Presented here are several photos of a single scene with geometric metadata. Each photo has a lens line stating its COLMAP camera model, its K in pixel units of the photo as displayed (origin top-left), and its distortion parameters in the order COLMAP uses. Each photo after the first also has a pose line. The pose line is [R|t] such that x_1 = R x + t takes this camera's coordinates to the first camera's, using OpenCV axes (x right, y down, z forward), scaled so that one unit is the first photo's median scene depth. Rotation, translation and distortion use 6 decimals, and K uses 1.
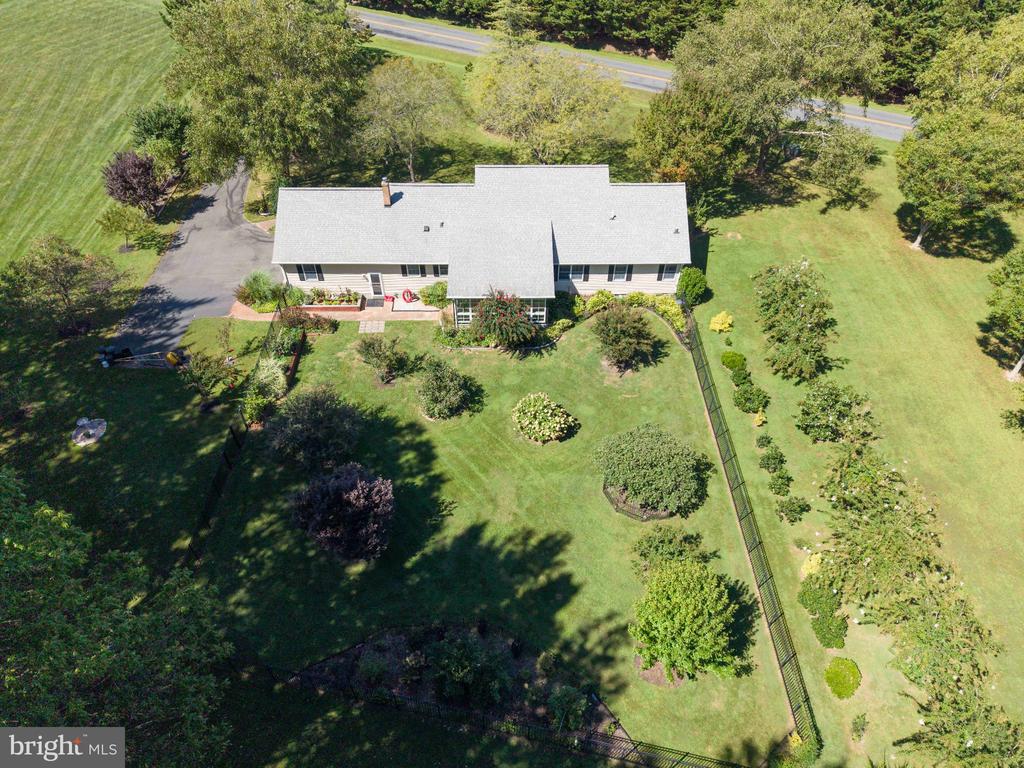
lens RADIAL K [[687.9, 0, 516.2], [0, 687.9, 382.6], [0, 0, 1]] dist [0.033306, -0.032784]
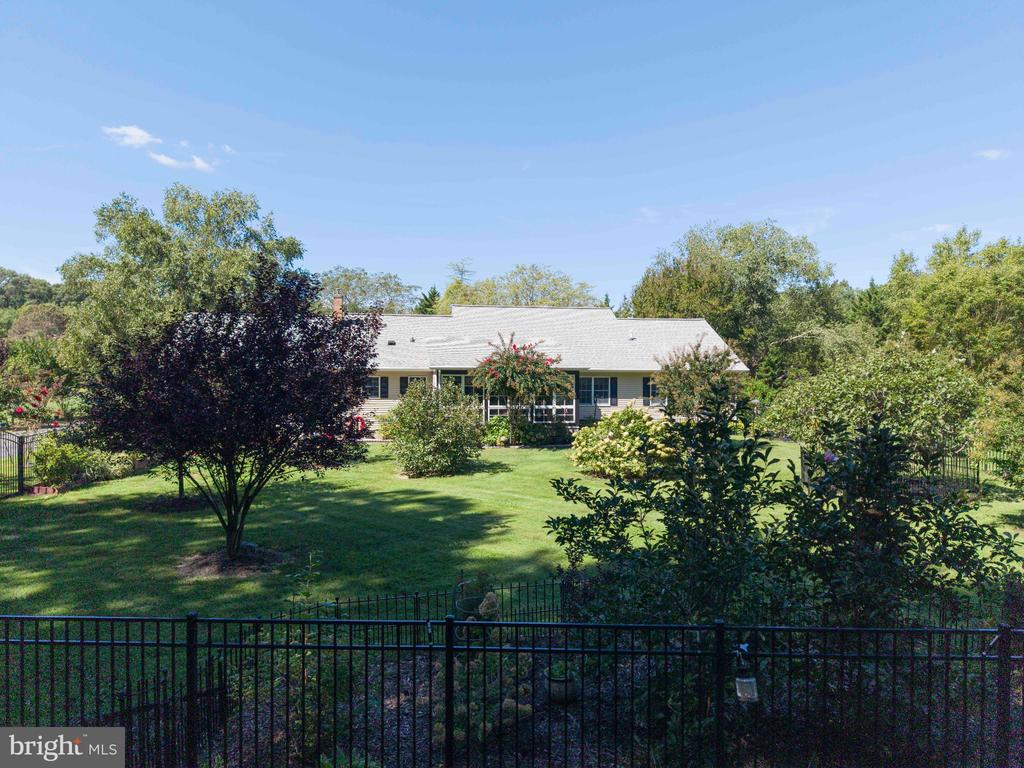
lens RADIAL K [[687.9, 0, 516.2], [0, 687.9, 370.0], [0, 0, 1]] dist [0.033306, -0.032784]
pose [[0.988345, -0.000496, 0.152228, -0.123376], [0.107409, 0.710903, -0.695040, 0.355079], [-0.107874, 0.703290, 0.702671, 0.551098]]
